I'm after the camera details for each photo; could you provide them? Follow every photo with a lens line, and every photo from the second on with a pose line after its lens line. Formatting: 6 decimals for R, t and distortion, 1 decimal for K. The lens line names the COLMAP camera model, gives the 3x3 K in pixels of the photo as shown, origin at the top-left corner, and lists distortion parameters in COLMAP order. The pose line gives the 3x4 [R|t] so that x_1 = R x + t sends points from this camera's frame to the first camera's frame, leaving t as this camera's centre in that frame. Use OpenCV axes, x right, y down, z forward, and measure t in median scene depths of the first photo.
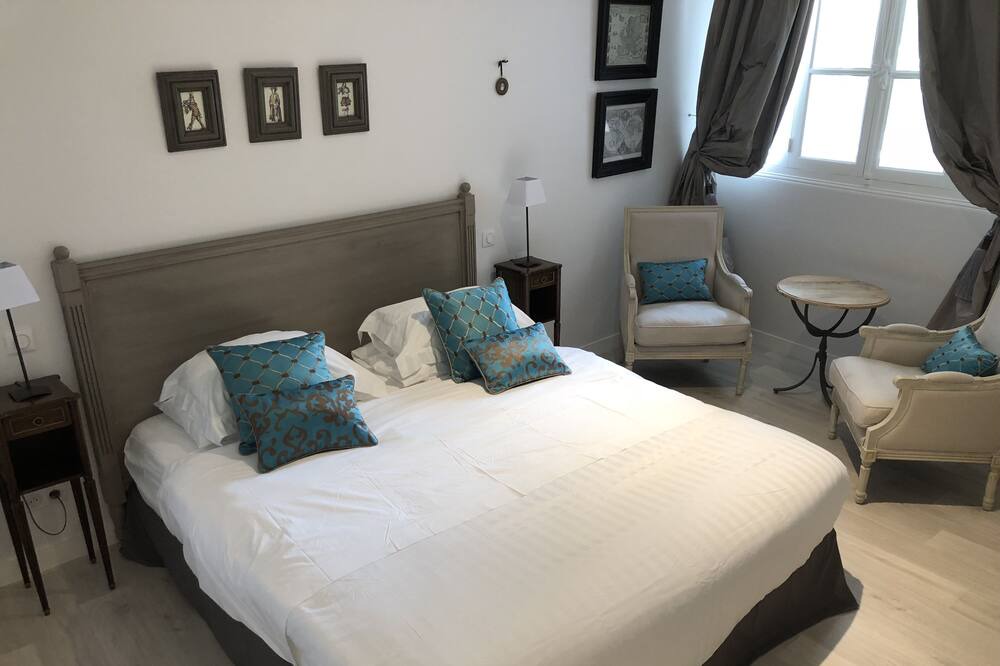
lens RADIAL K [[797.9, 0, 493.0], [0, 797.9, 335.0], [0, 0, 1]] dist [0.057975, -0.081047]
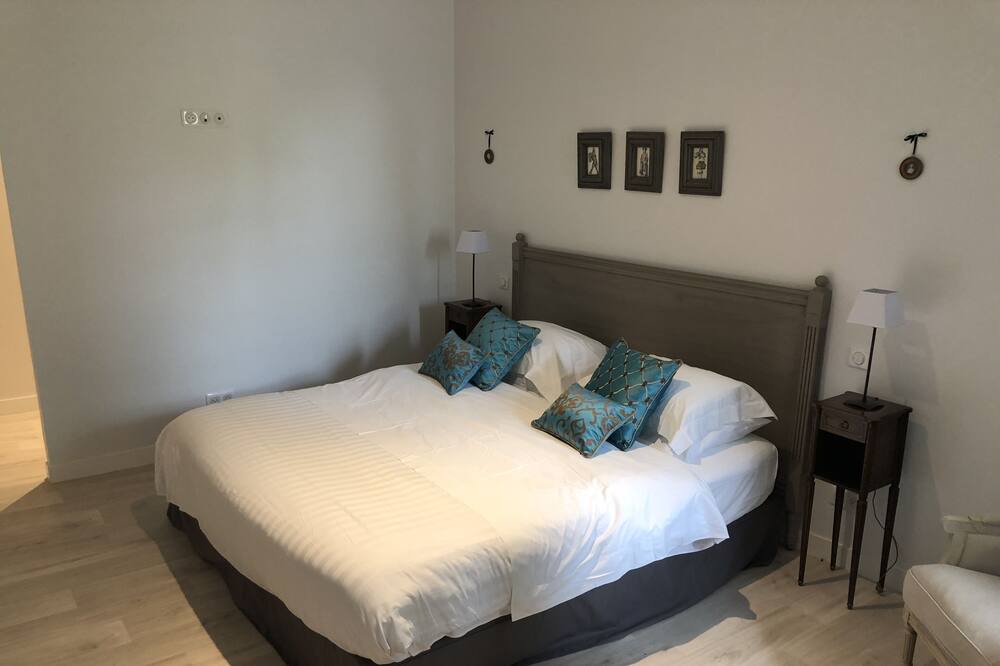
lens RADIAL K [[797.9, 0, 493.0], [0, 797.9, 335.0], [0, 0, 1]] dist [0.057975, -0.081047]
pose [[-0.011970, 0.288963, -0.957265, 0.930132], [-0.323454, 0.904745, 0.277154, -0.305509], [0.946168, 0.312948, 0.082637, 0.754669]]
